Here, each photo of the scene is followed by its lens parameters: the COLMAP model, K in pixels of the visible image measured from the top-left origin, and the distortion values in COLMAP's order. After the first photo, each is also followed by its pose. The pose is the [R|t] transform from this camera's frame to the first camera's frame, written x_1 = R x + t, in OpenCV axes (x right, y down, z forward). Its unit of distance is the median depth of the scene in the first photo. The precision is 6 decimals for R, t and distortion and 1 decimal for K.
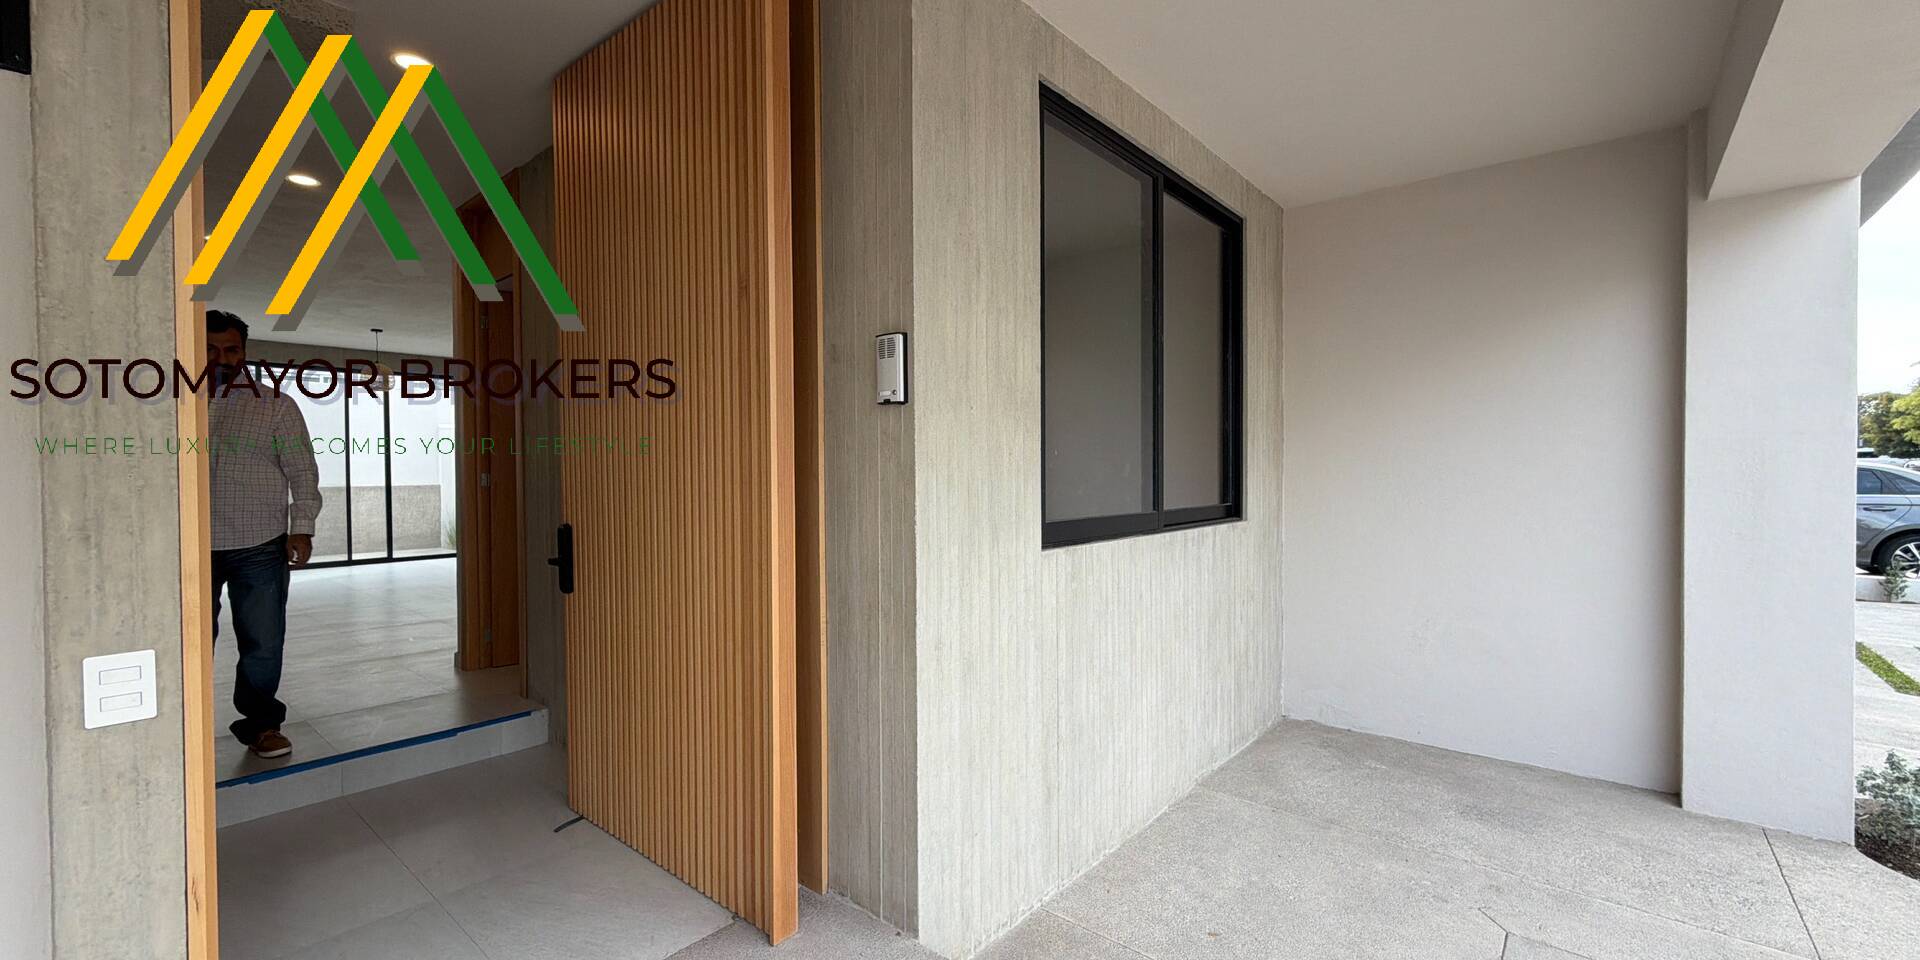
lens RADIAL K [[767.7, 0, 971.2], [0, 767.7, 475.9], [0, 0, 1]] dist [0.001310, -0.000166]
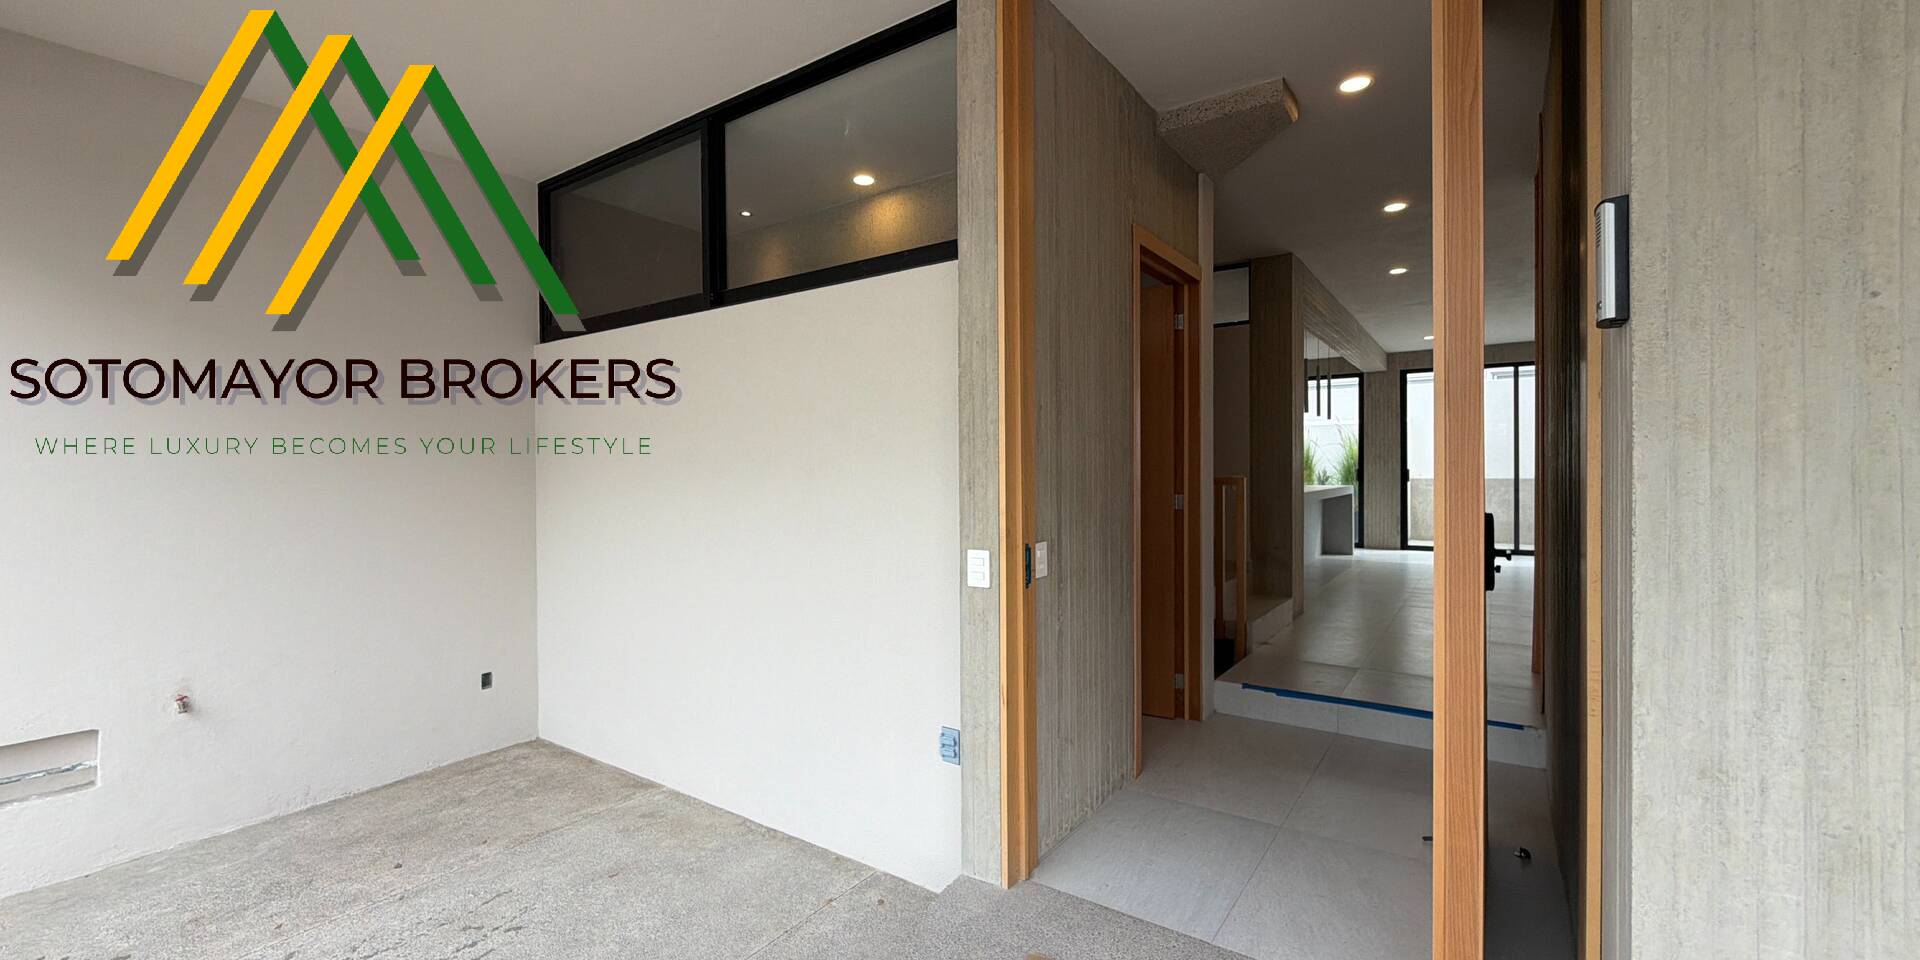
lens RADIAL K [[767.7, 0, 969.8], [0, 767.7, 475.2], [0, 0, 1]] dist [0.001310, -0.000166]
pose [[0.084828, 0.006399, -0.996375, 0.743955], [-0.005875, 0.999965, 0.005922, 0.034027], [0.996378, 0.005352, 0.084863, 0.787183]]
